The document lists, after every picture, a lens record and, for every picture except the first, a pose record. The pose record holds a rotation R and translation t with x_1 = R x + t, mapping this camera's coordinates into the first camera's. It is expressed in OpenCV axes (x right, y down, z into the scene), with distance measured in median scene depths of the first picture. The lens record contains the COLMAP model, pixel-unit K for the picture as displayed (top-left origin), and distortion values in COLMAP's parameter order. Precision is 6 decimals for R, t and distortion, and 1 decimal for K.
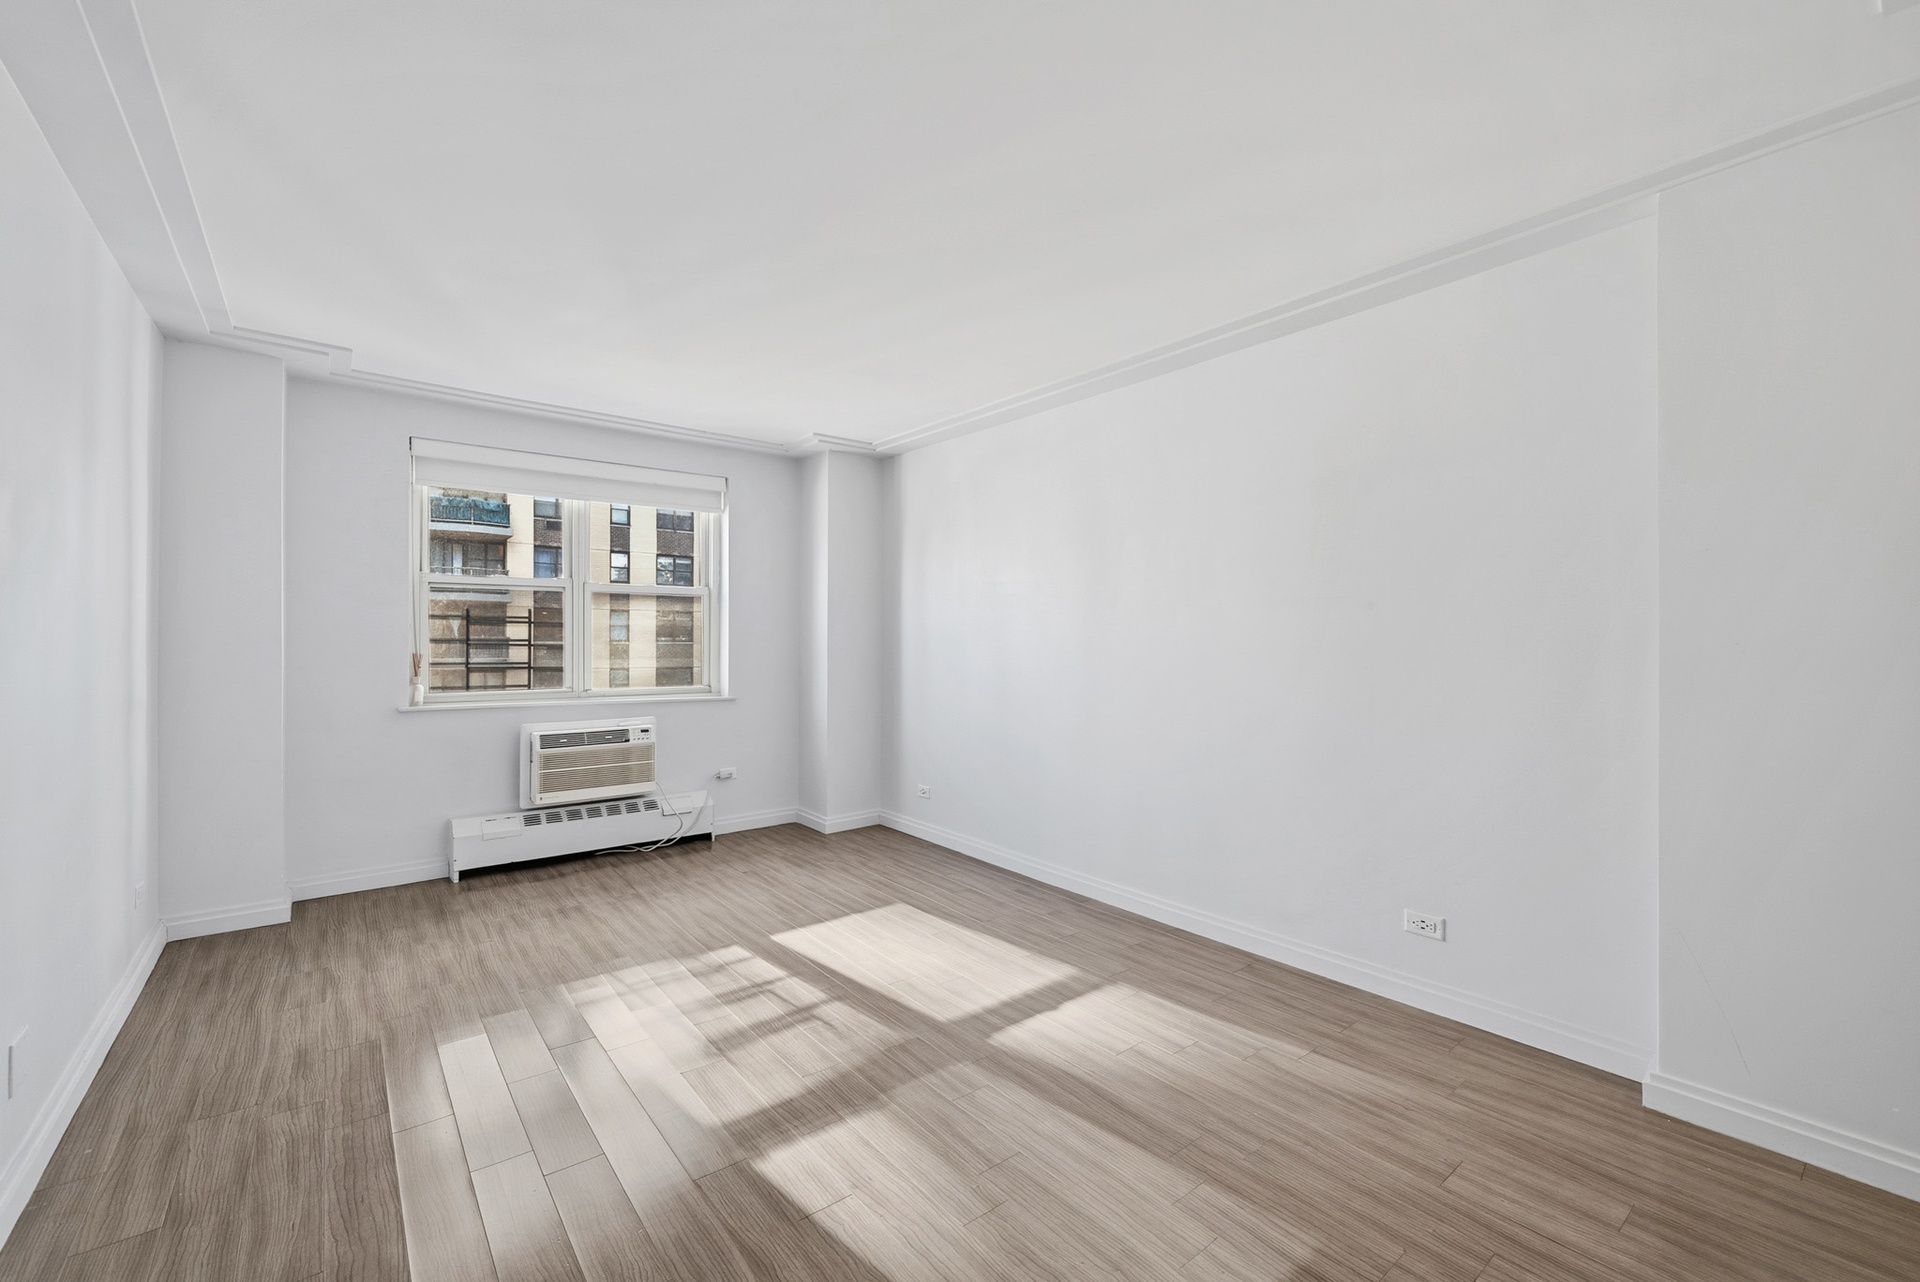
lens RADIAL K [[815.7, 0, 973.1], [0, 815.7, 636.5], [0, 0, 1]] dist [0.008316, -0.000521]
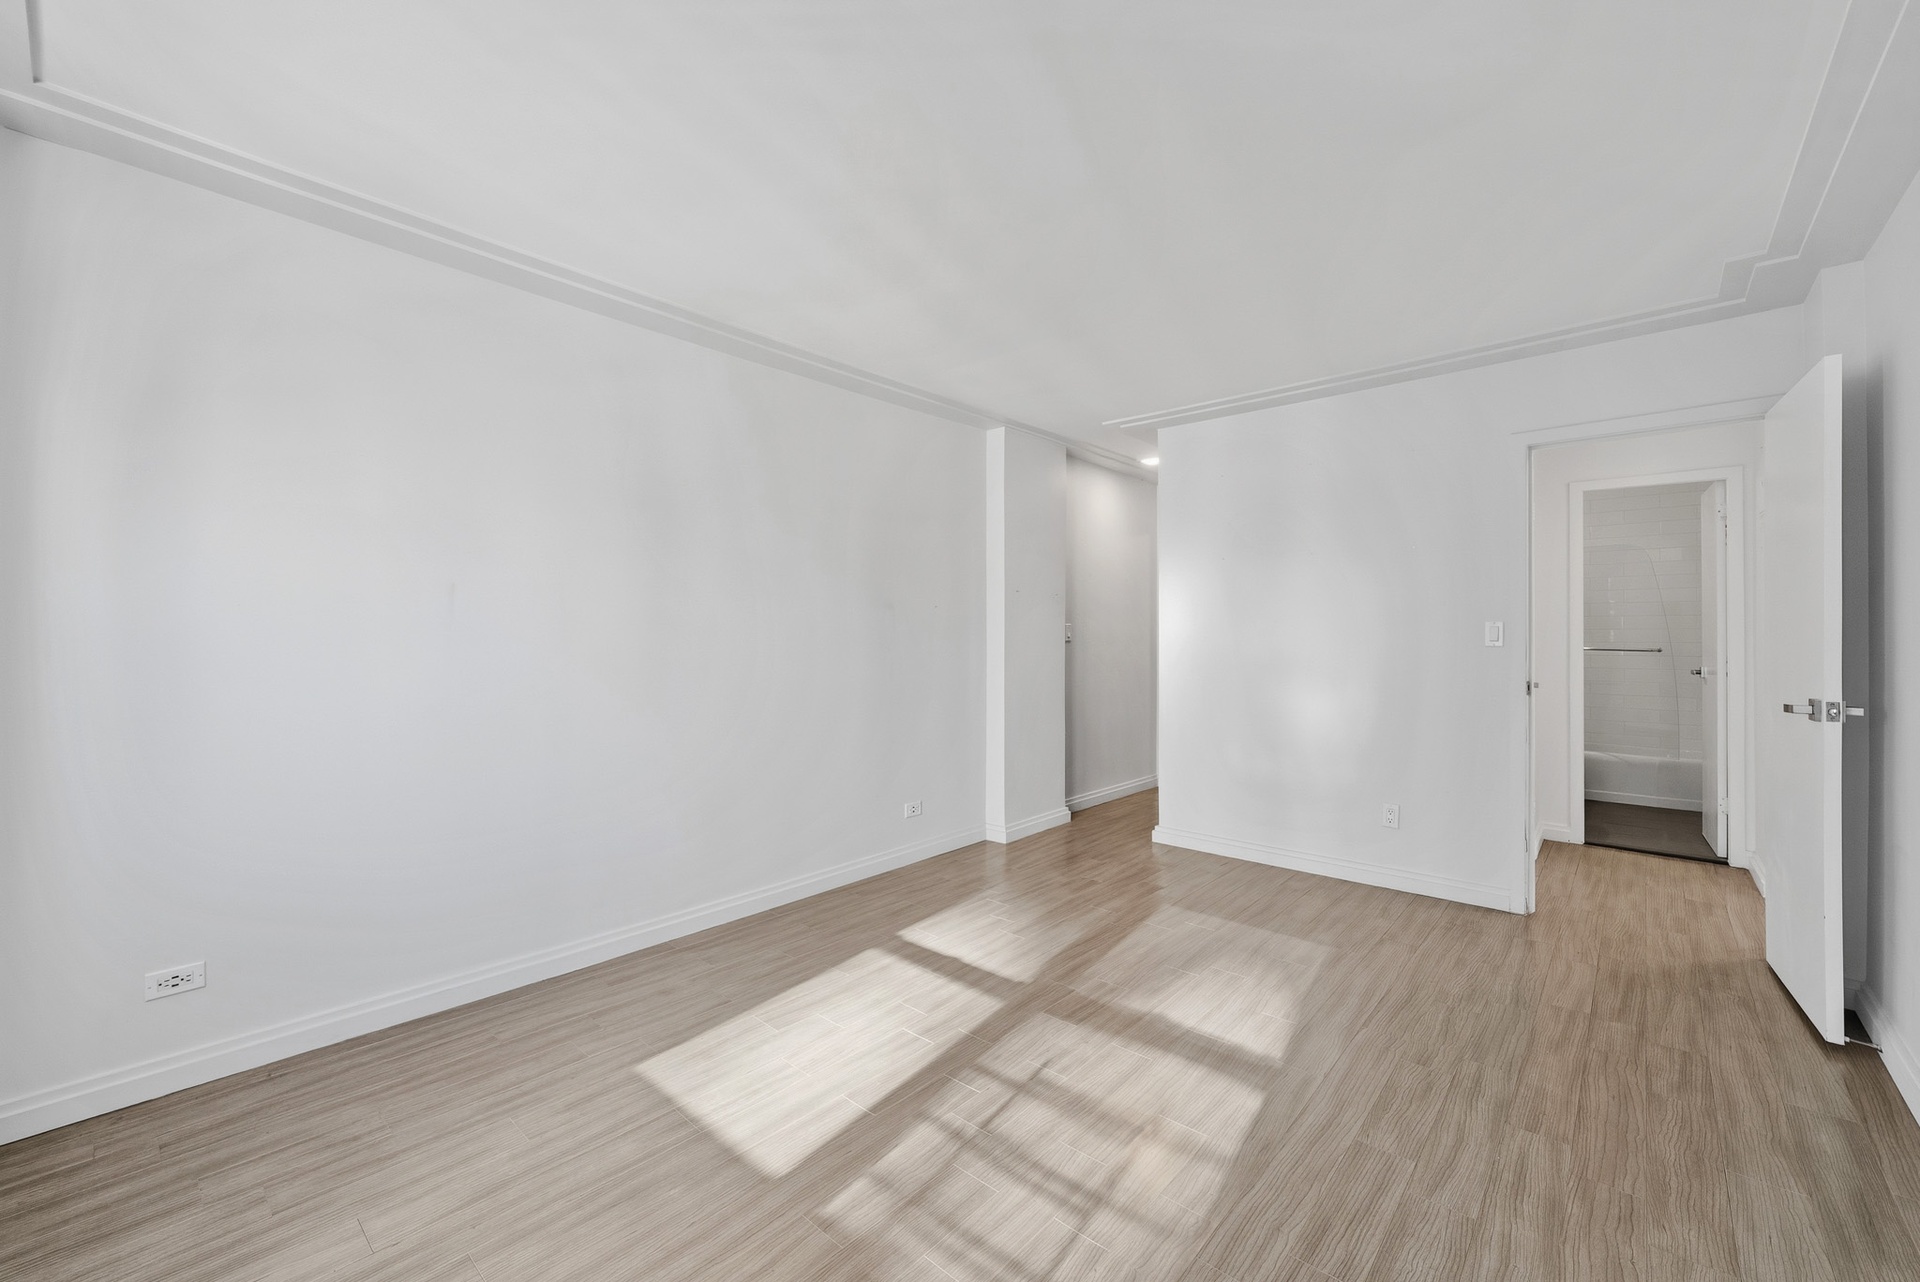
lens RADIAL K [[755.2, 0, 960.1], [0, 755.2, 625.9], [0, 0, 1]] dist [0.004496, 0.000136]
pose [[-0.164906, 0.007552, 0.986280, -0.842206], [-0.006430, 0.999941, -0.008732, 0.008185], [-0.986288, -0.007781, -0.164847, 1.067227]]
